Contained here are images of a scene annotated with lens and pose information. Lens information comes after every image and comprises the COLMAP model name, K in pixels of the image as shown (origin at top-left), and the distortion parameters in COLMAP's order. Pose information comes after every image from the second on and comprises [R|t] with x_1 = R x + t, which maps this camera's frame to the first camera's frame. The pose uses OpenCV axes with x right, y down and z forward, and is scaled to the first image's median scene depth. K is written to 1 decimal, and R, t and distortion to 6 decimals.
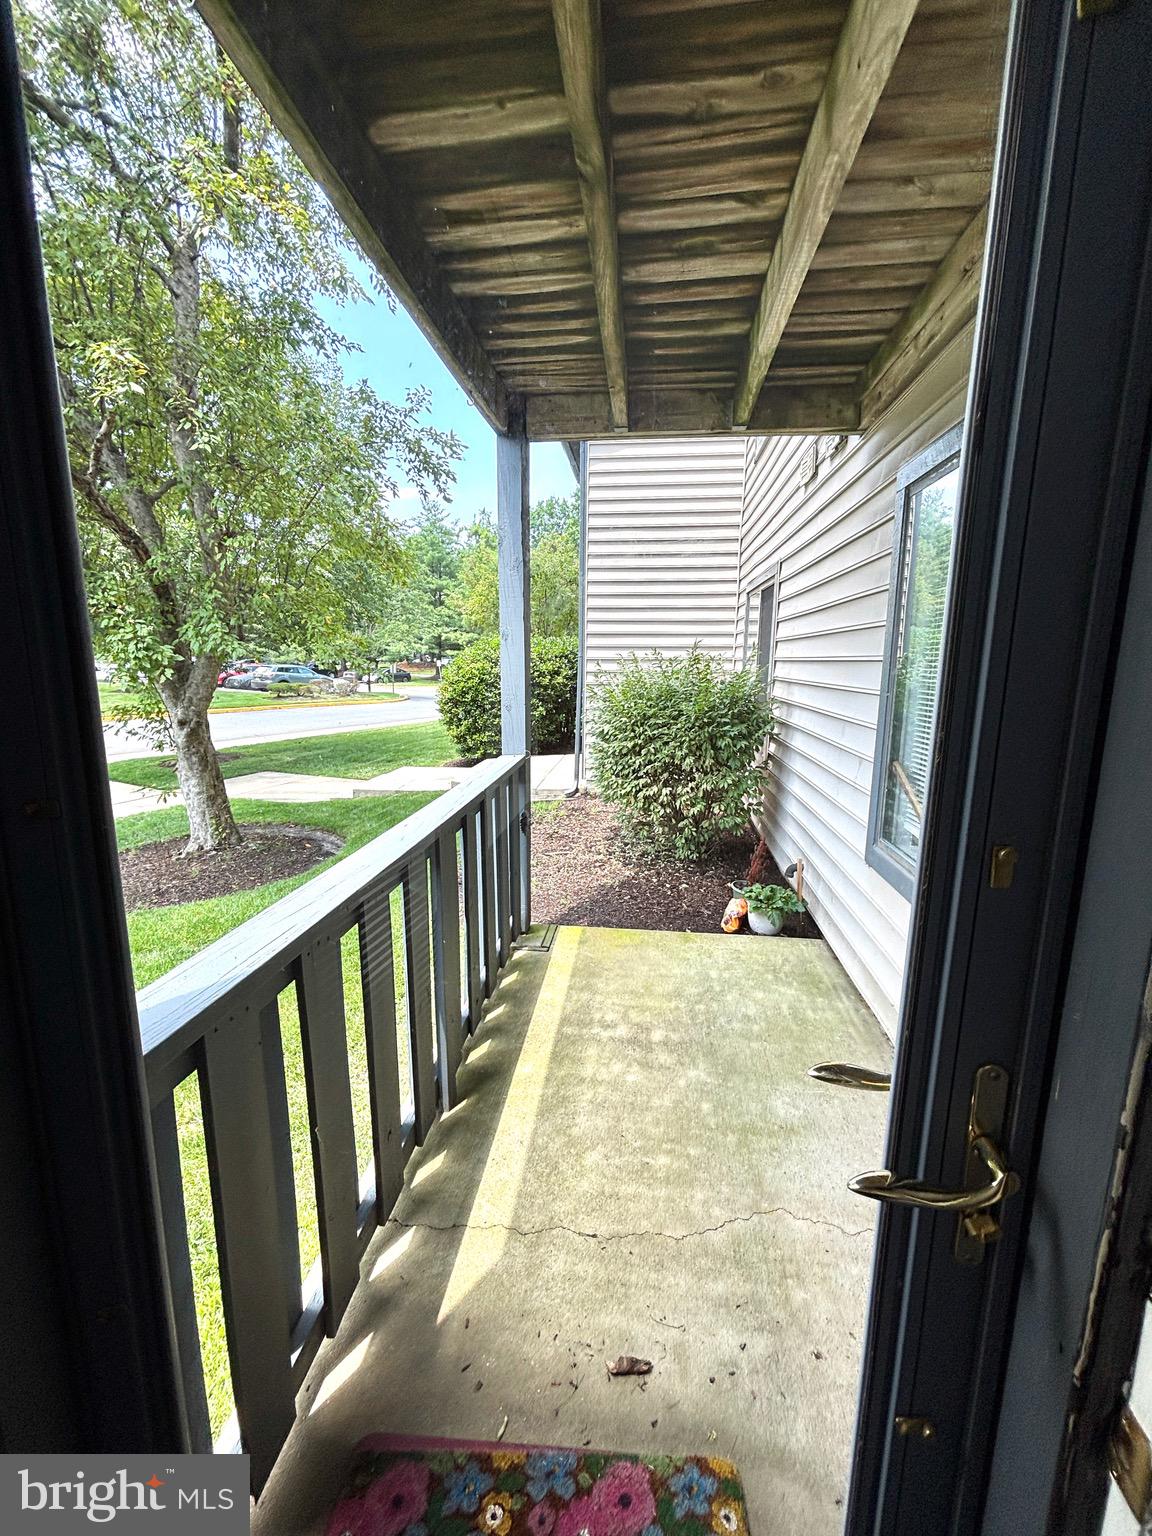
lens RADIAL K [[618.8, 0, 576.0], [0, 618.8, 768.0], [0, 0, 1]] dist [0.011412, -0.000880]
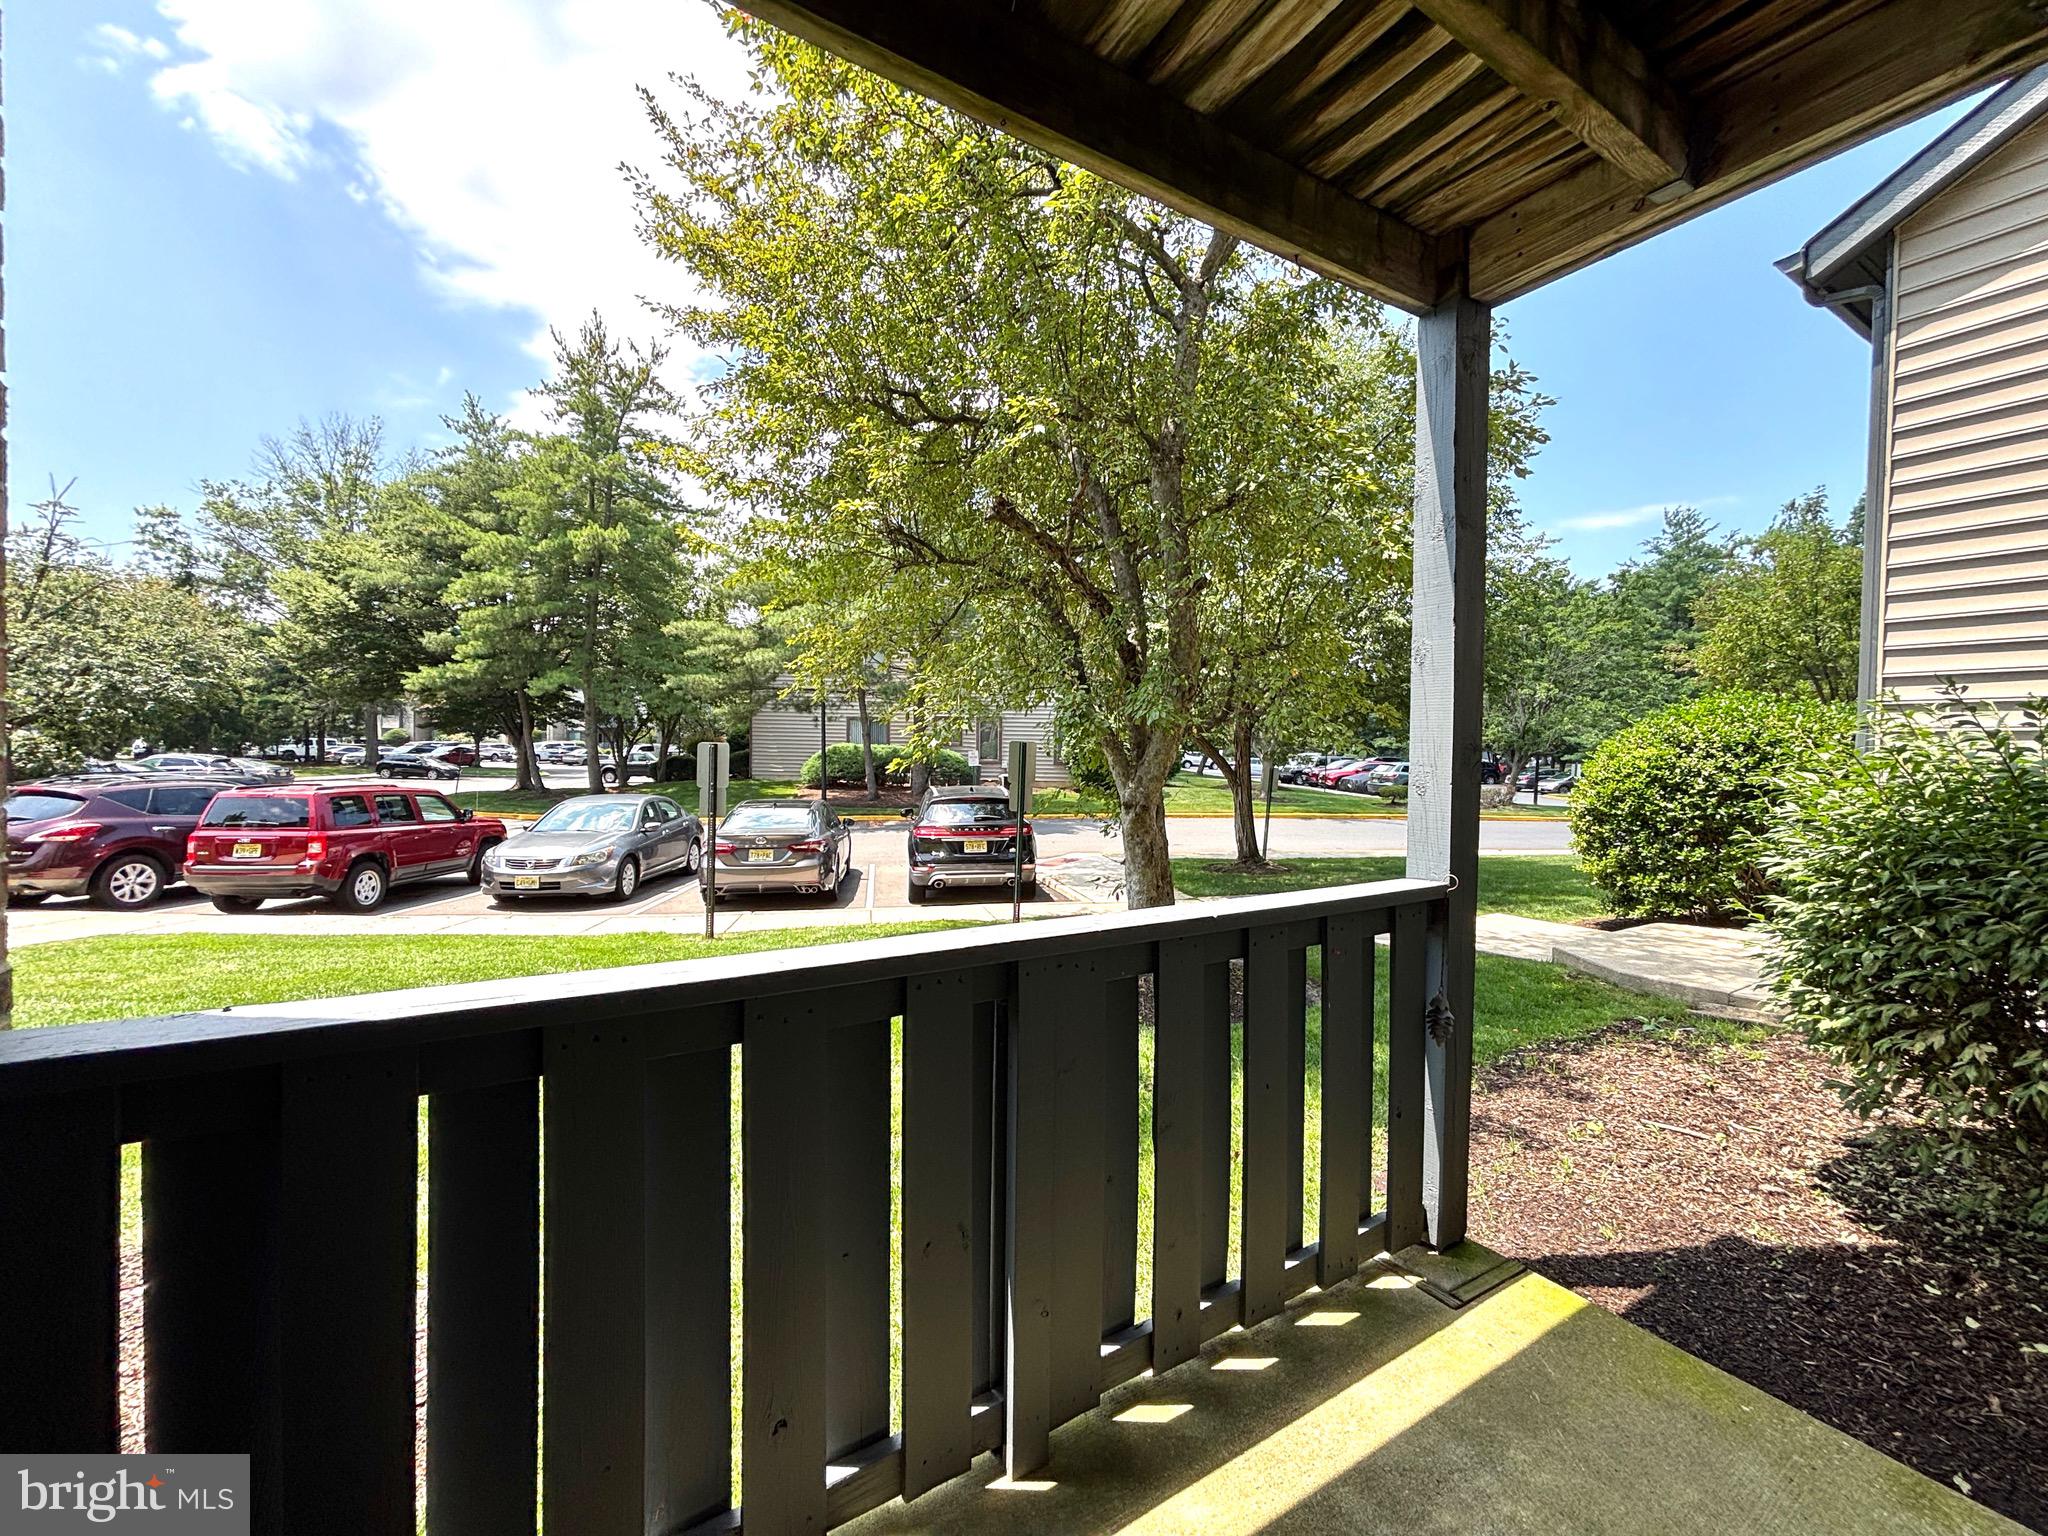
lens RADIAL K [[825.1, 0, 1014.7], [0, 825.1, 760.1], [0, 0, 1]] dist [0.011412, -0.000880]
pose [[0.615827, 0.013804, -0.787760, 0.160571], [-0.147830, 0.984113, -0.098321, -0.000353], [0.773888, 0.177003, 0.608085, 0.194162]]
